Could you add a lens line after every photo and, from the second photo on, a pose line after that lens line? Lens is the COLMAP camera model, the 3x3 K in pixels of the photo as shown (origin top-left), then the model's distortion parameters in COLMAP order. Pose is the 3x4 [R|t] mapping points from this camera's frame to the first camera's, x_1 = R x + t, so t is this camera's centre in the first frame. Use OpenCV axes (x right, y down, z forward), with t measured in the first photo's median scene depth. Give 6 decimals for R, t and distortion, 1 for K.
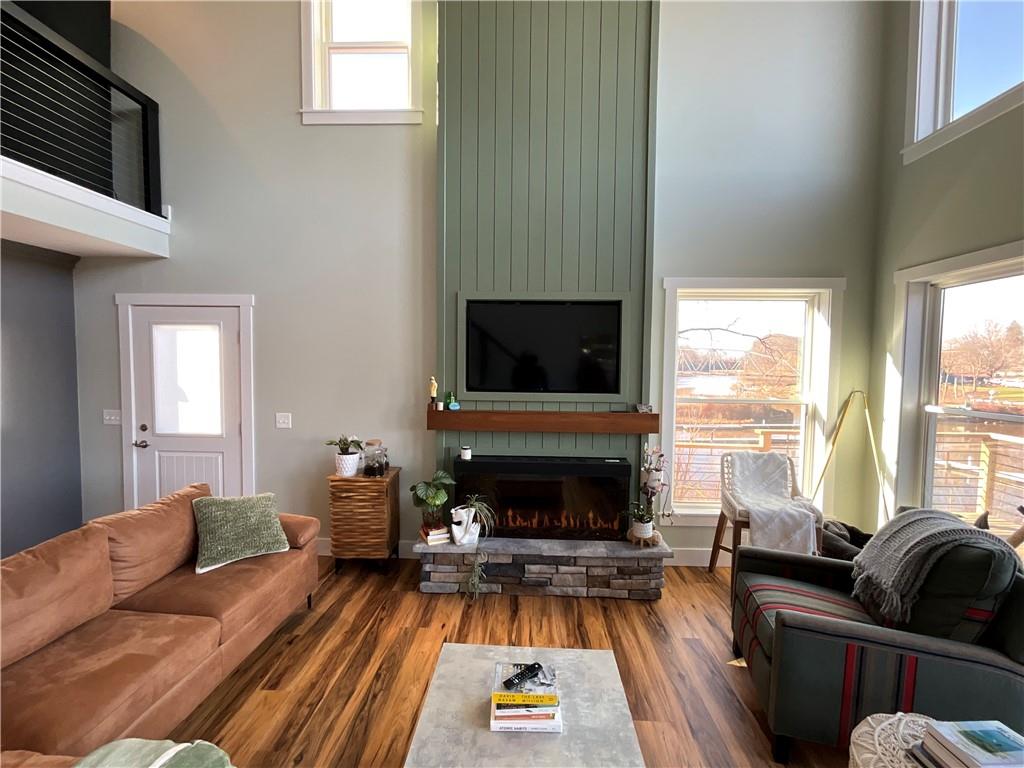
lens RADIAL K [[440.6, 0, 511.2], [0, 440.6, 387.1], [0, 0, 1]] dist [-0.001283, -0.000378]
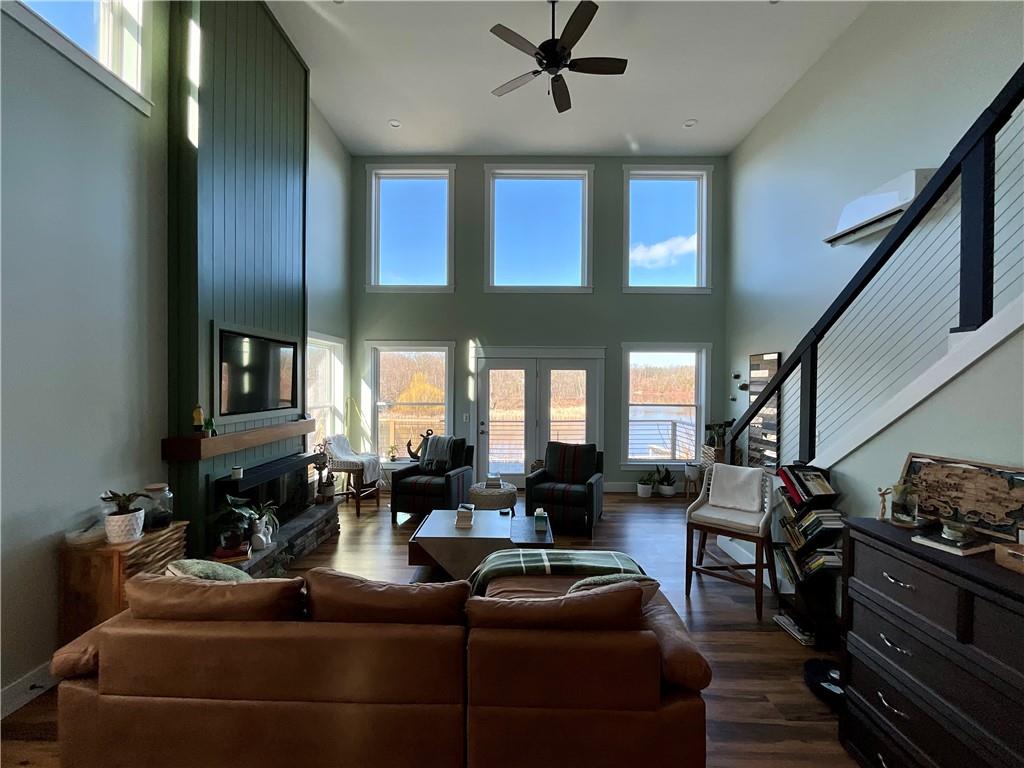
lens RADIAL K [[410.6, 0, 509.8], [0, 410.6, 389.9], [0, 0, 1]] dist [-0.001134, -0.001835]
pose [[-0.031568, -0.030409, 0.999039, -1.112372], [0.045677, 0.998449, 0.031835, -0.053506], [-0.998457, 0.046638, -0.030130, 0.353757]]
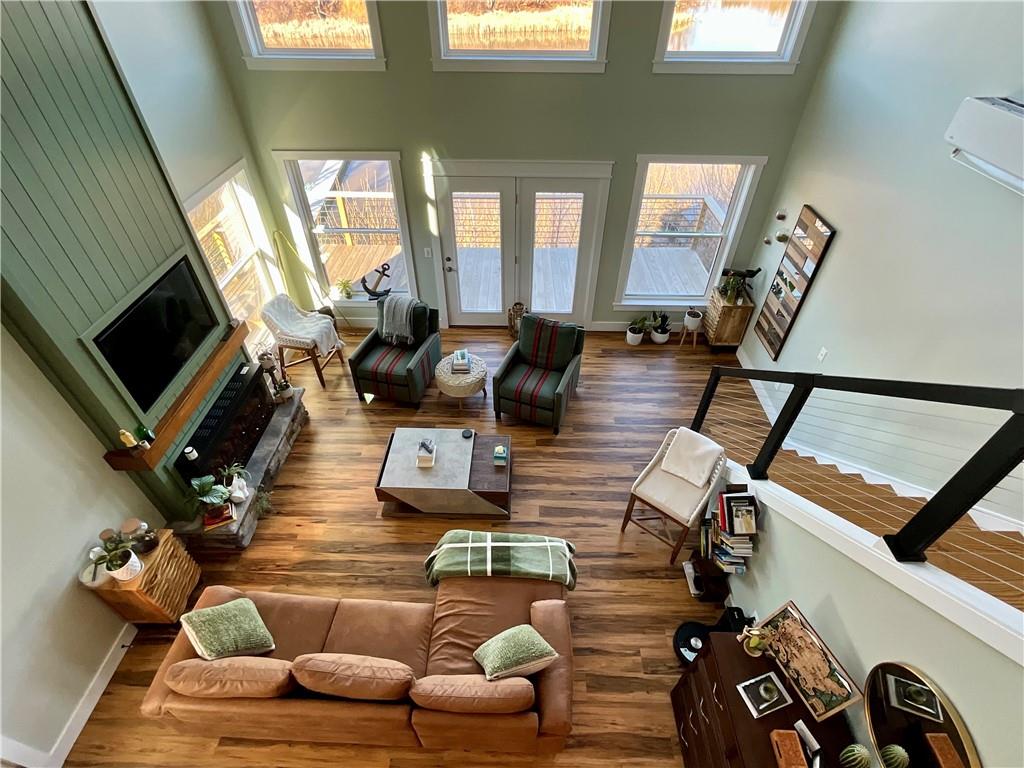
lens RADIAL K [[491.1, 0, 509.5], [0, 491.1, 383.9], [0, 0, 1]] dist [-0.006824, 0.002442]
pose [[-0.017655, -0.676419, 0.736306, -0.880762], [0.045718, 0.735104, 0.676411, -0.747724], [-0.998798, 0.045605, 0.017946, 0.189620]]
